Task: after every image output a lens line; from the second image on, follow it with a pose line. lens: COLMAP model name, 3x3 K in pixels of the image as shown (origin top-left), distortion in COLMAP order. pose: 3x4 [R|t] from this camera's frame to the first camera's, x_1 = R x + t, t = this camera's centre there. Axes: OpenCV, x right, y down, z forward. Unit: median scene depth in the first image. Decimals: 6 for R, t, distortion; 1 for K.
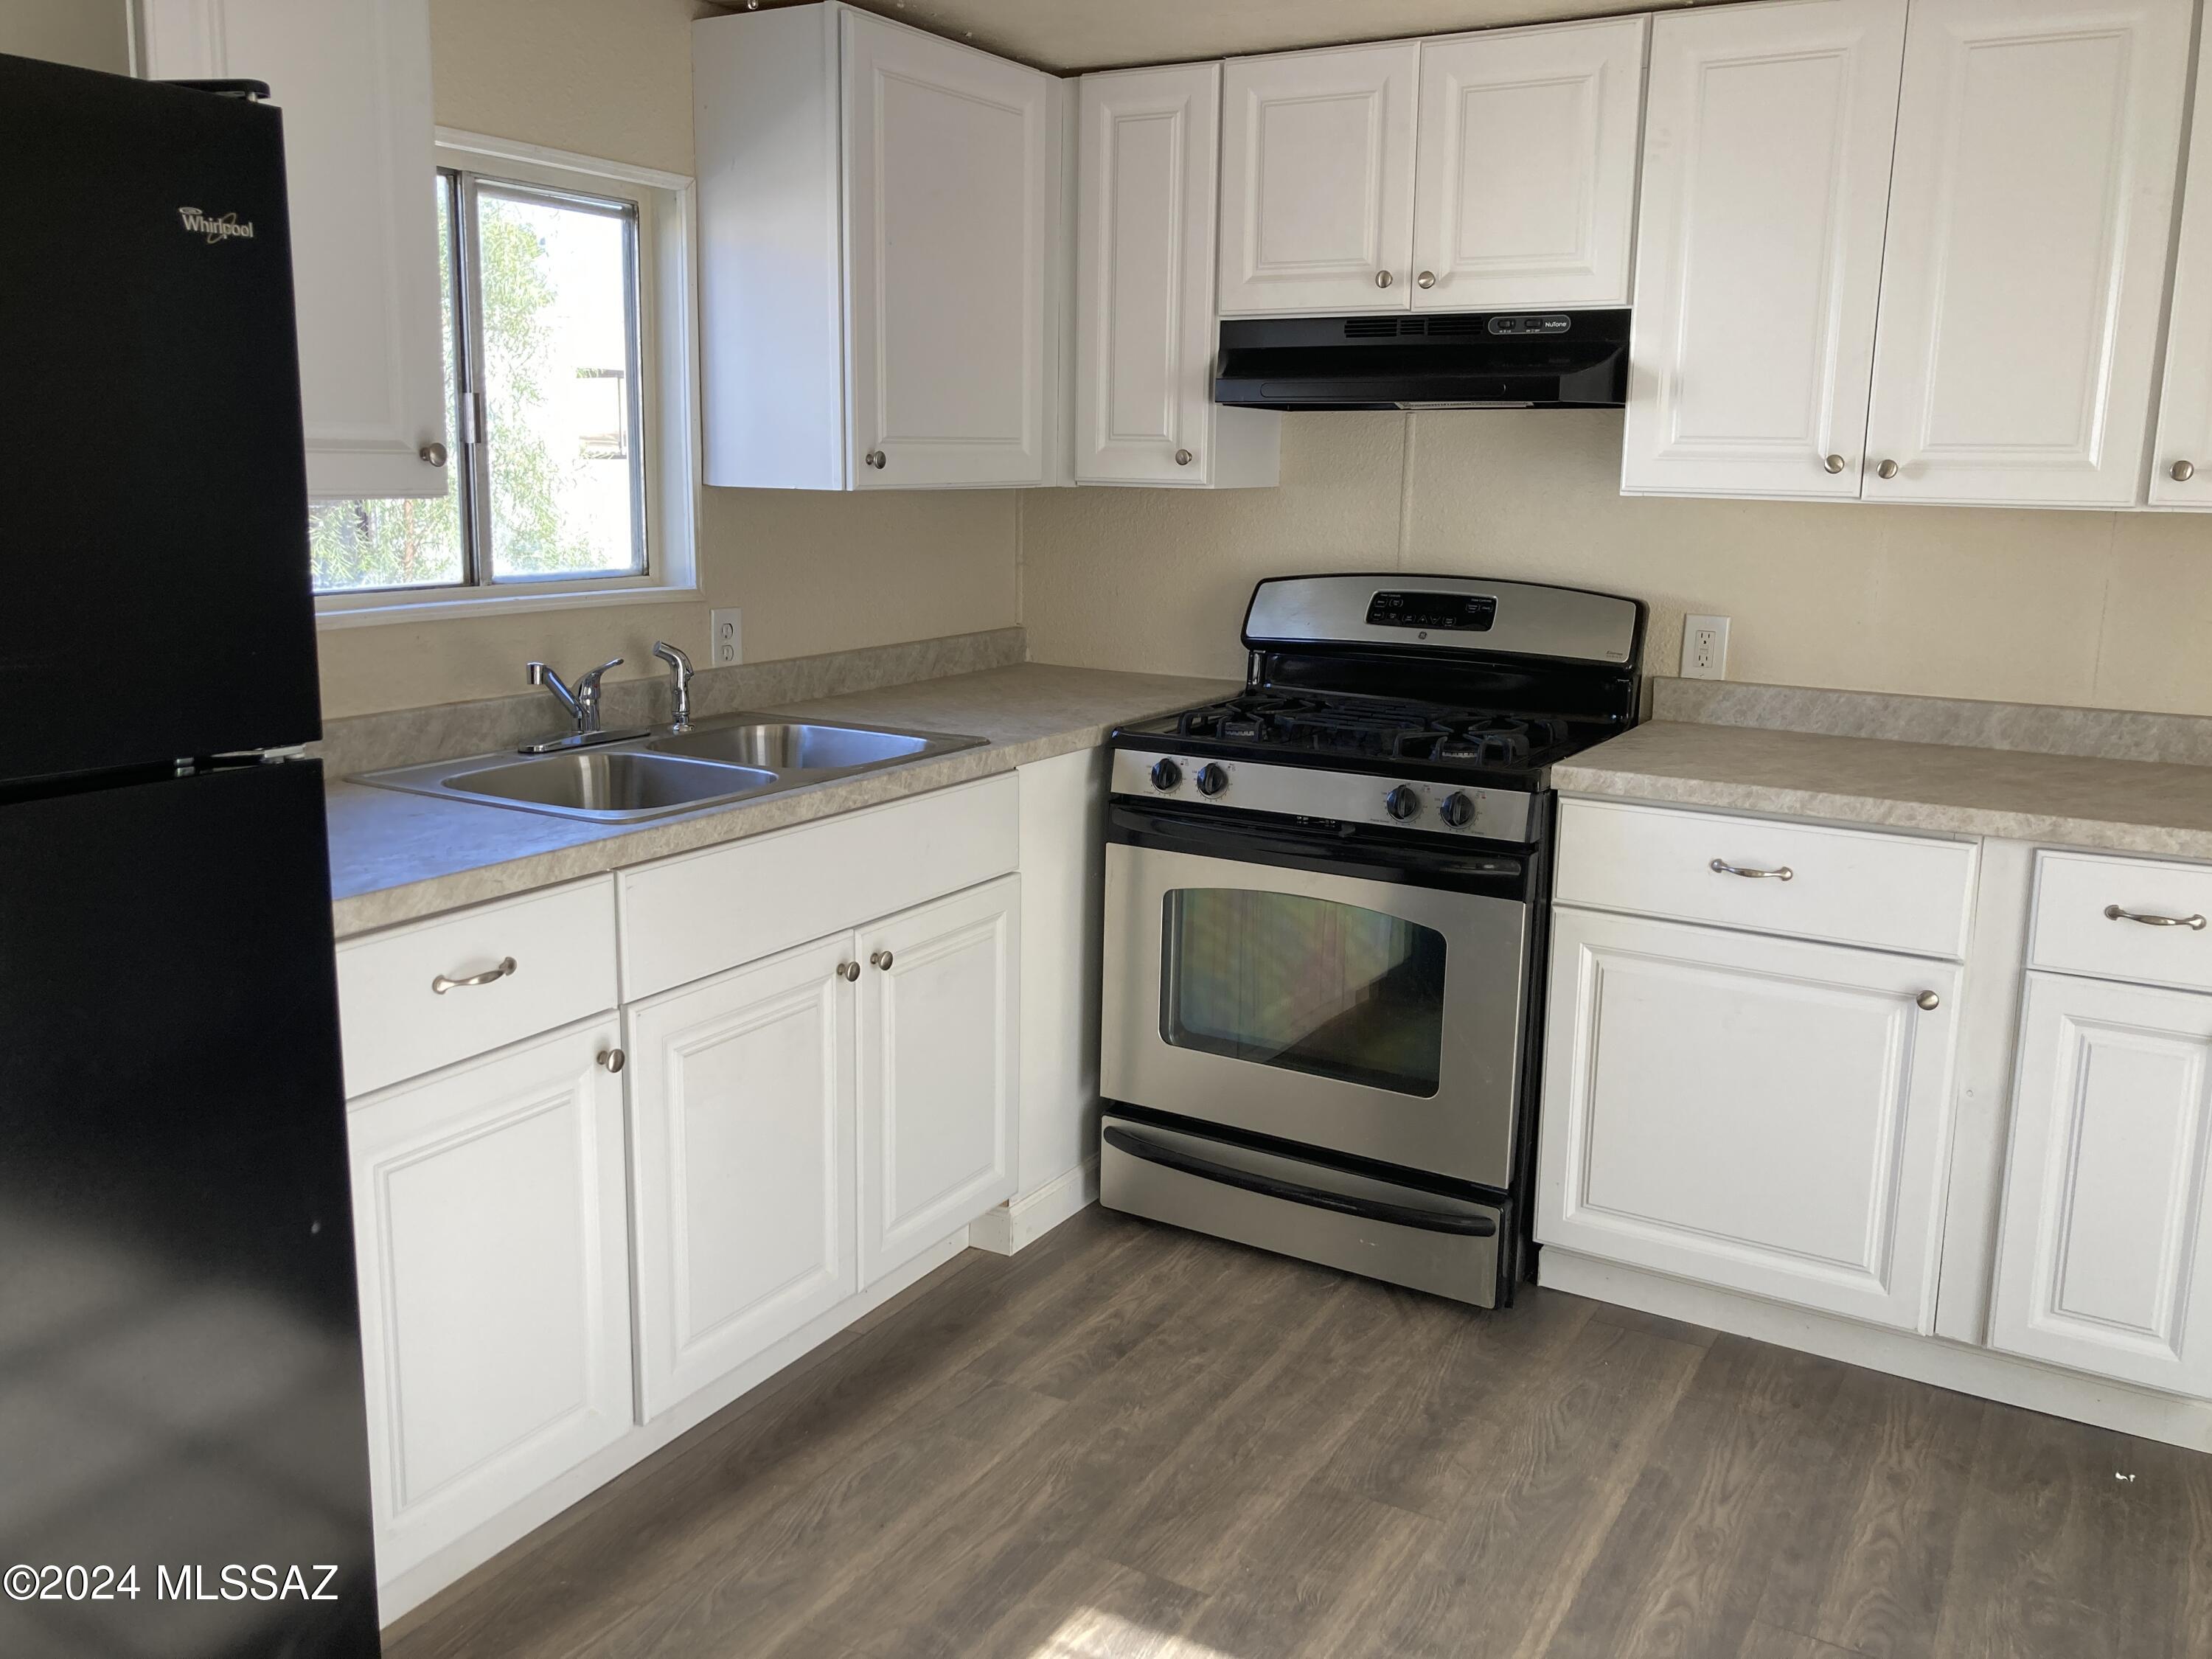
lens RADIAL K [[1844.0, 0, 1106.0], [0, 1844.0, 829.5], [0, 0, 1]] dist [0.007360, -0.000785]
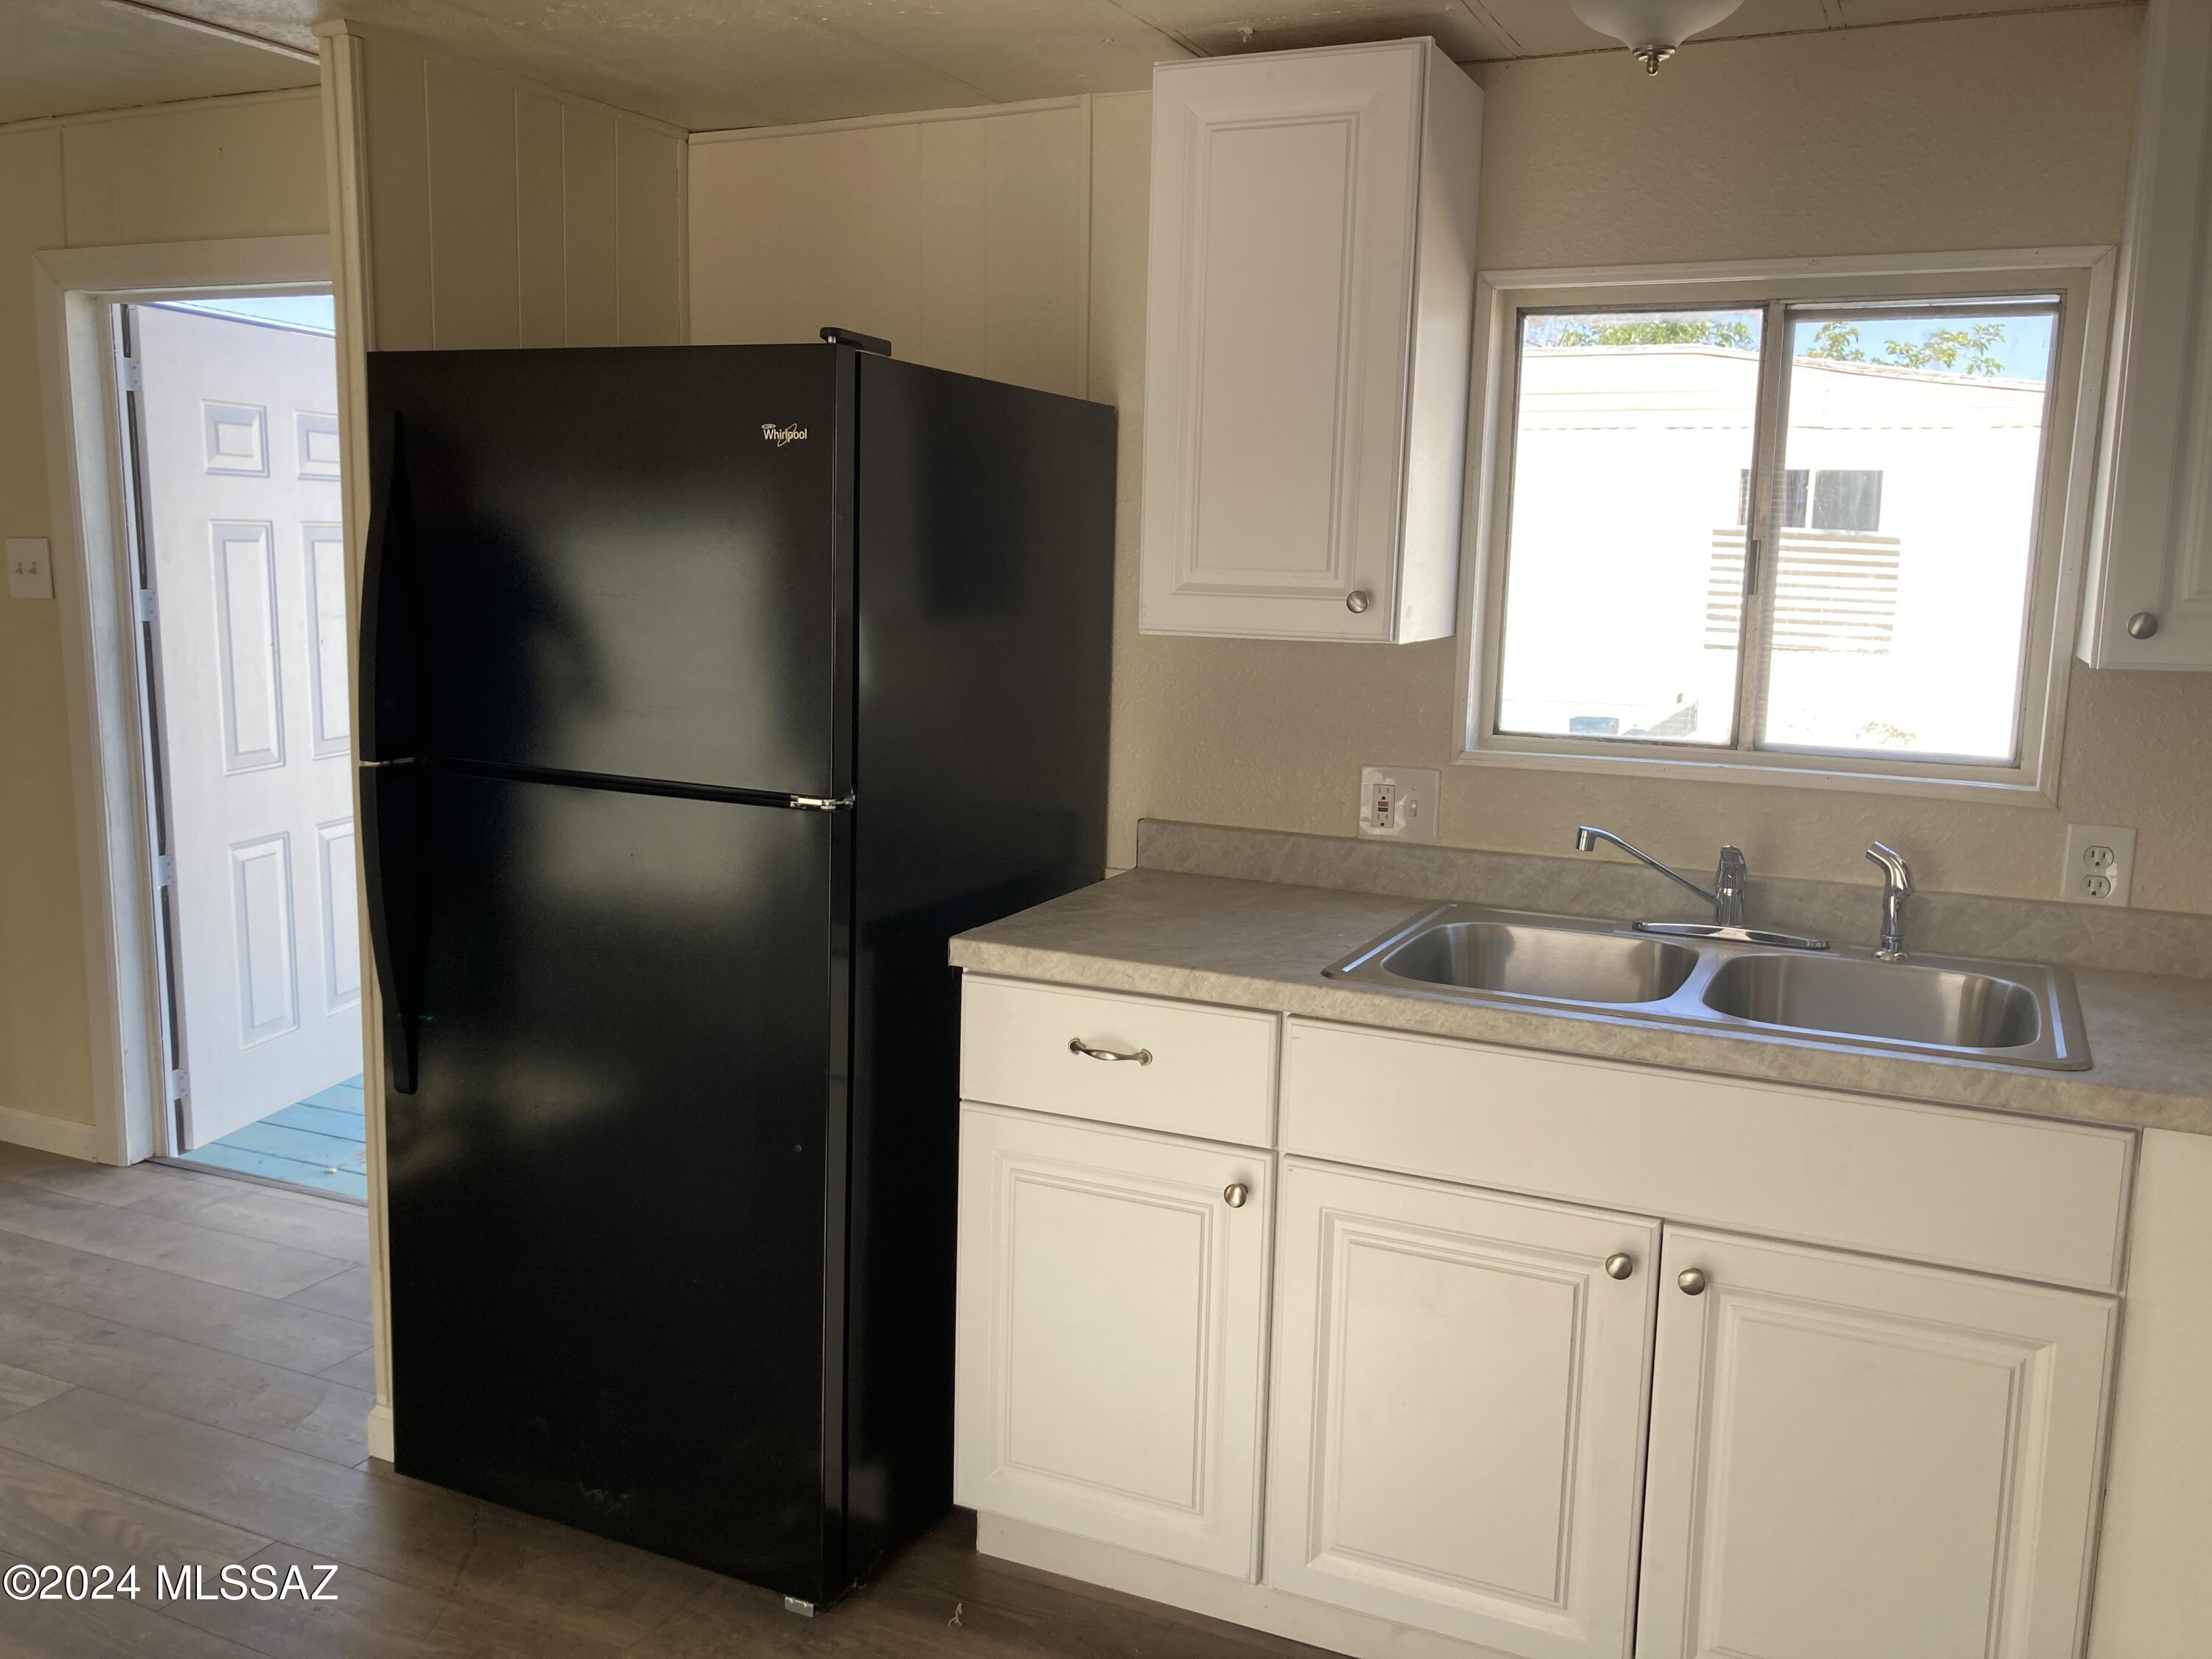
lens RADIAL K [[1844.0, 0, 1106.0], [0, 1844.0, 829.5], [0, 0, 1]] dist [0.007360, -0.000785]
pose [[0.074387, 0.133369, -0.988271, 0.591238], [-0.219613, 0.968878, 0.114221, -0.142332], [0.972747, 0.208541, 0.101361, 0.673852]]
